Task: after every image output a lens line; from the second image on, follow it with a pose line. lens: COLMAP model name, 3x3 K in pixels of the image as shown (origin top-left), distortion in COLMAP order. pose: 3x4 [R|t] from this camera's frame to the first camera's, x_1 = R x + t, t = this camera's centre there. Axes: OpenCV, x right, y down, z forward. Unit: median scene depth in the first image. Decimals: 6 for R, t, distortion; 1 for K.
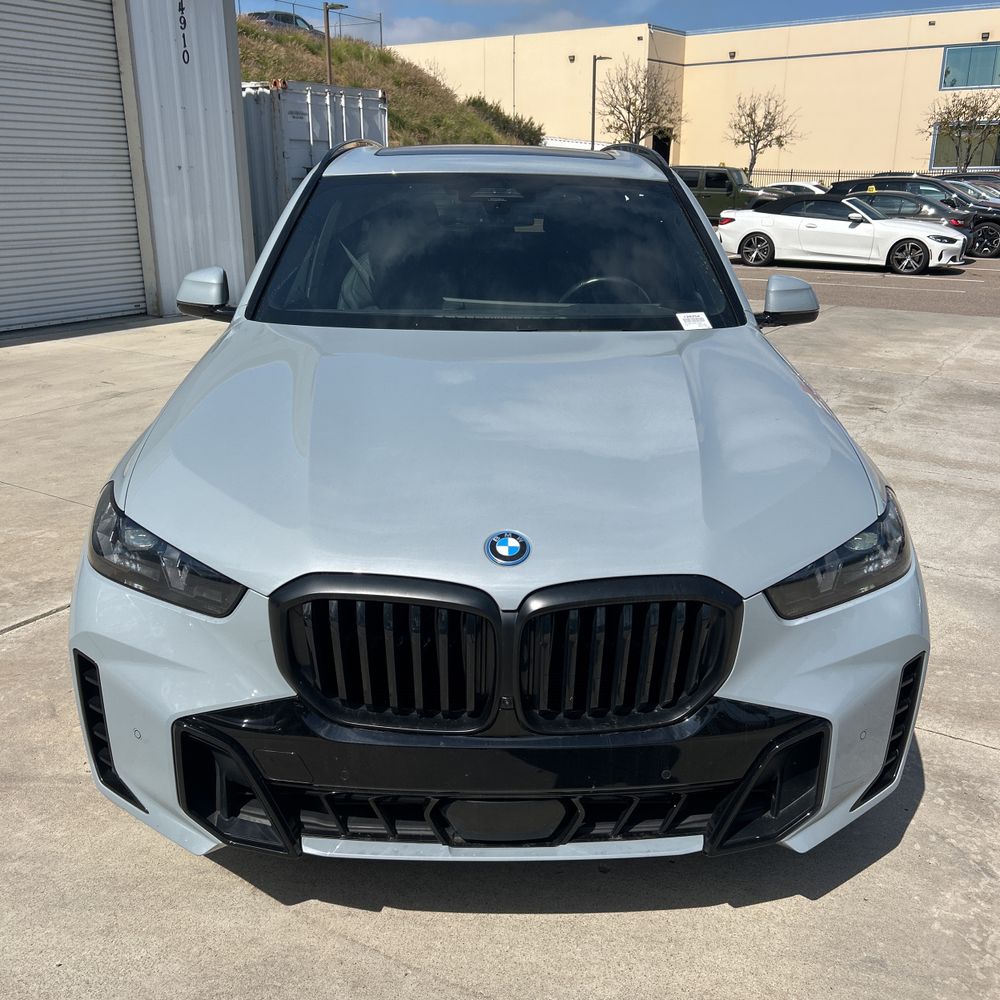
lens RADIAL K [[1006.7, 0, 502.6], [0, 1006.7, 508.7], [0, 0, 1]] dist [0.015923, -0.003758]
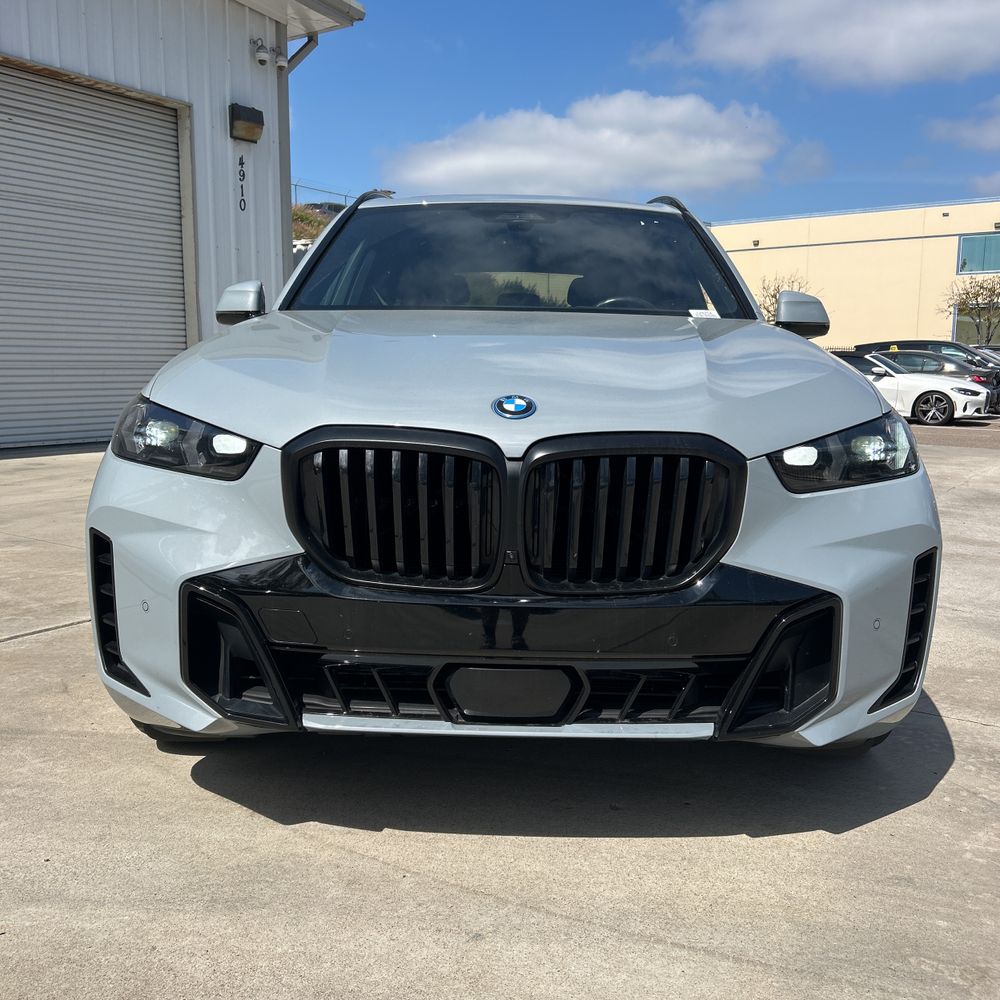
lens RADIAL K [[1006.7, 0, 502.6], [0, 1006.7, 508.7], [0, 0, 1]] dist [0.015923, -0.003758]
pose [[0.999370, 0.011136, -0.033689, 0.005021], [-0.016765, 0.985002, -0.171727, 0.055431], [0.031271, 0.172184, 0.984568, 0.000902]]
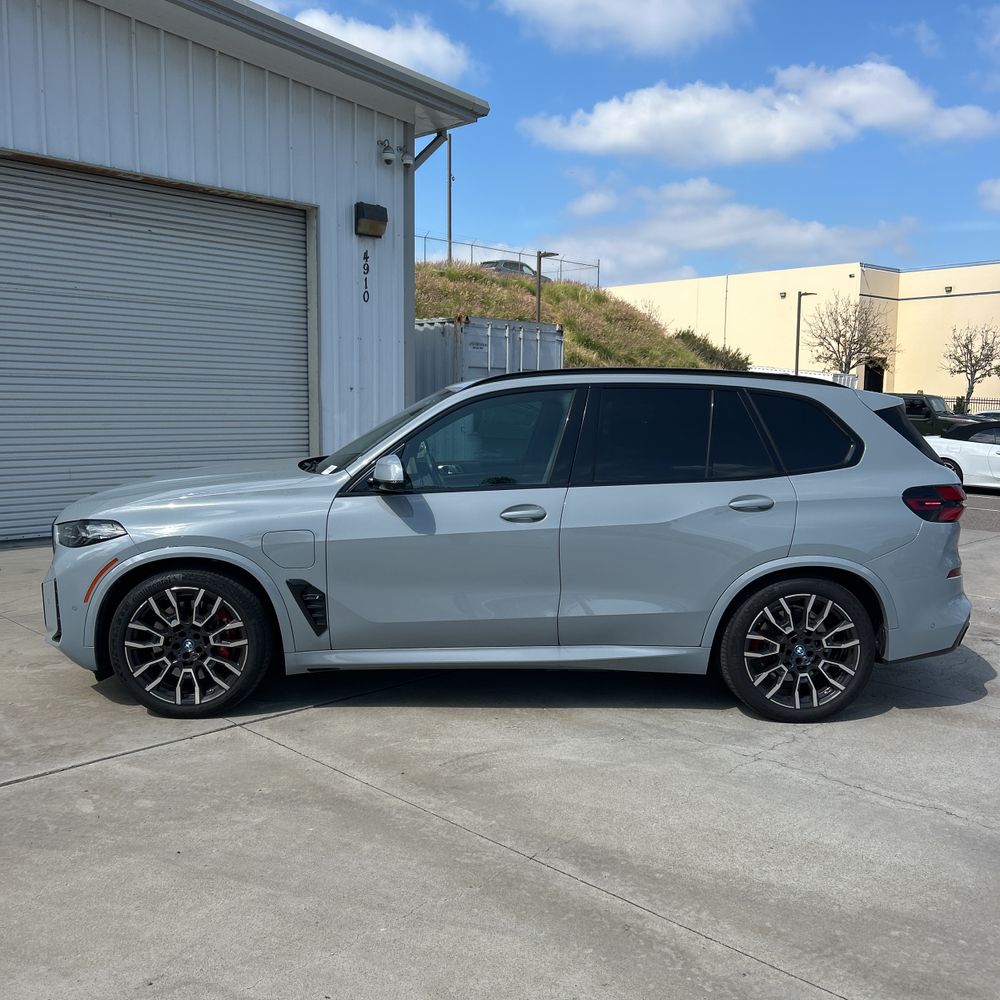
lens RADIAL K [[994.4, 0, 506.0], [0, 994.4, 499.3], [0, 0, 1]] dist [0.135762, -0.311851]
pose [[0.976863, 0.032139, -0.211439, 0.088396], [-0.077789, 0.974323, -0.211290, 0.002400], [0.199219, 0.222849, 0.954280, 0.004930]]
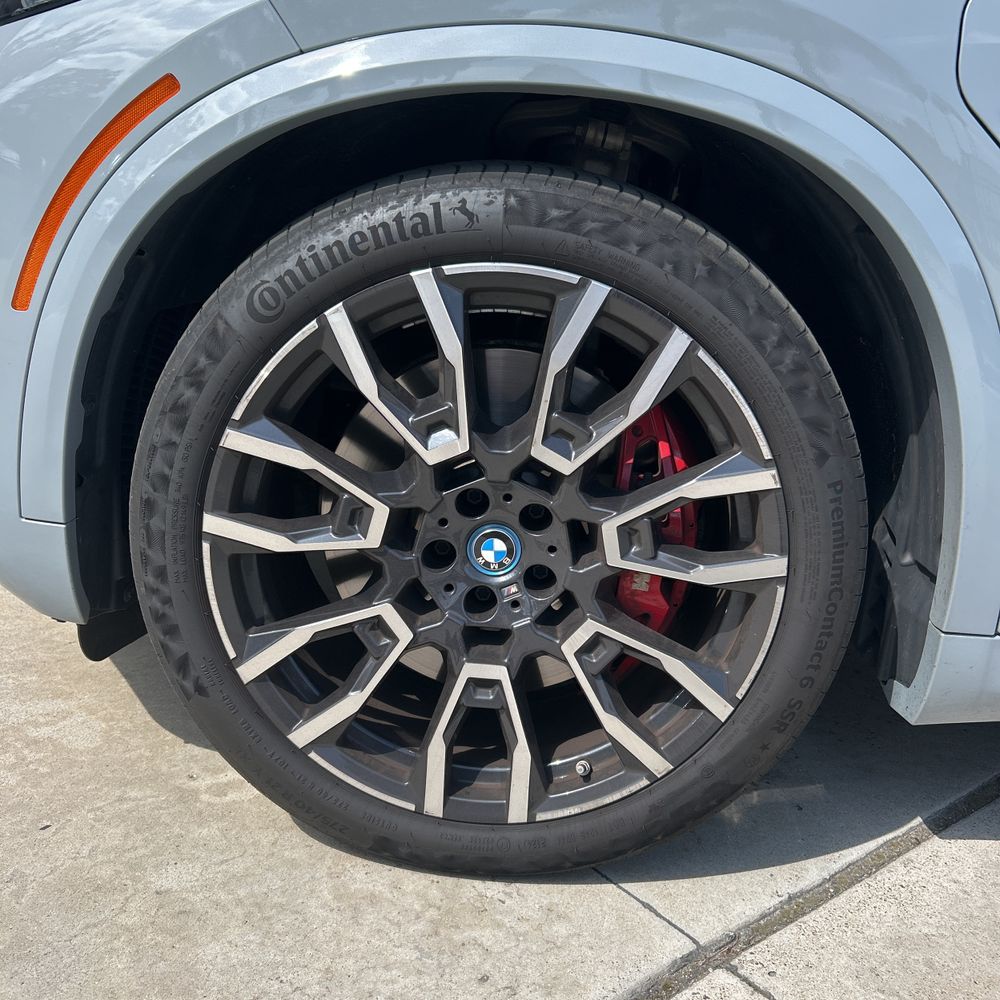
lens RADIAL K [[1023.5, 0, 503.7], [0, 1023.5, 477.4], [0, 0, 1]] dist [0.108014, -0.261894]
pose [[0.949245, 0.143527, -0.279882, -0.114336], [-0.166077, 0.984378, -0.058465, -0.019517], [0.267119, 0.101980, 0.958252, 0.323973]]
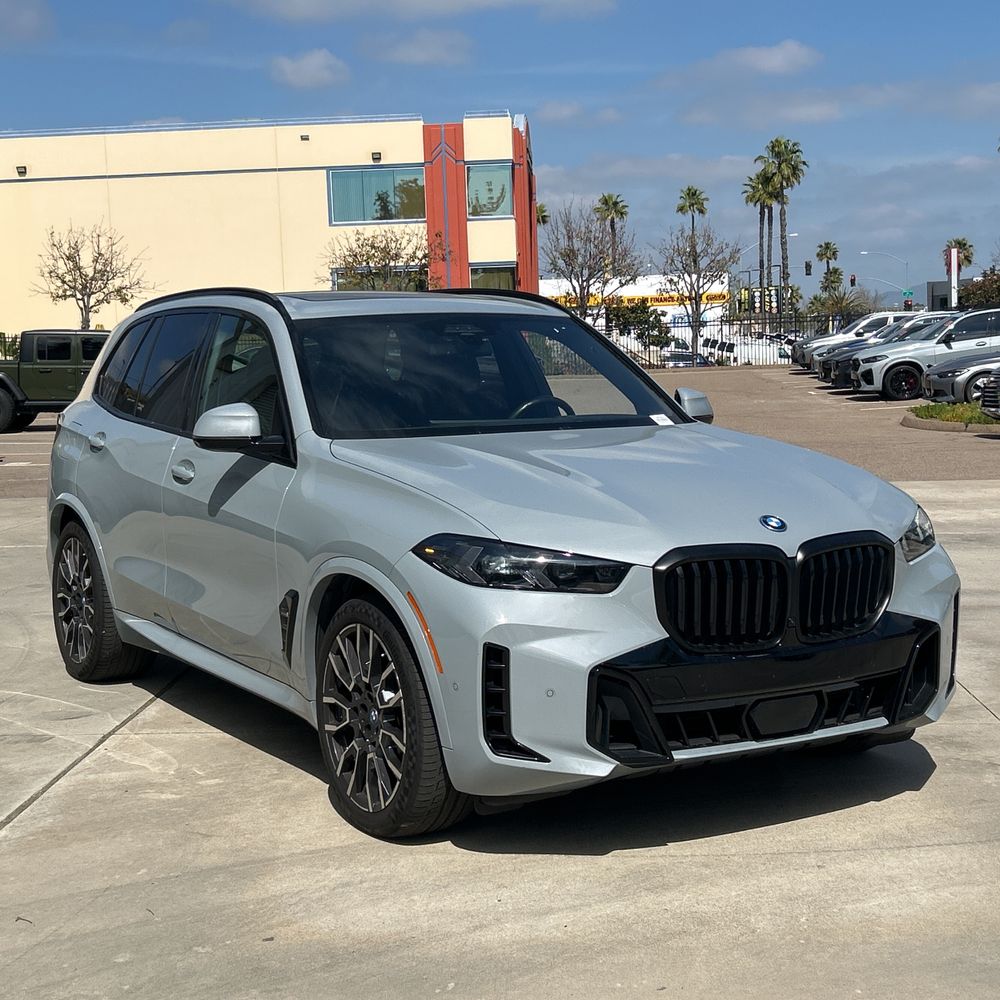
lens RADIAL K [[1692.4, 0, 500.0], [0, 1692.4, 500.0], [0, 0, 1]] dist [0.206661, -0.789778]
pose [[0.873003, -0.074002, 0.482068, -0.282250], [0.182234, 0.966325, -0.181676, 0.070409], [-0.452390, 0.246453, 0.857090, -0.186221]]
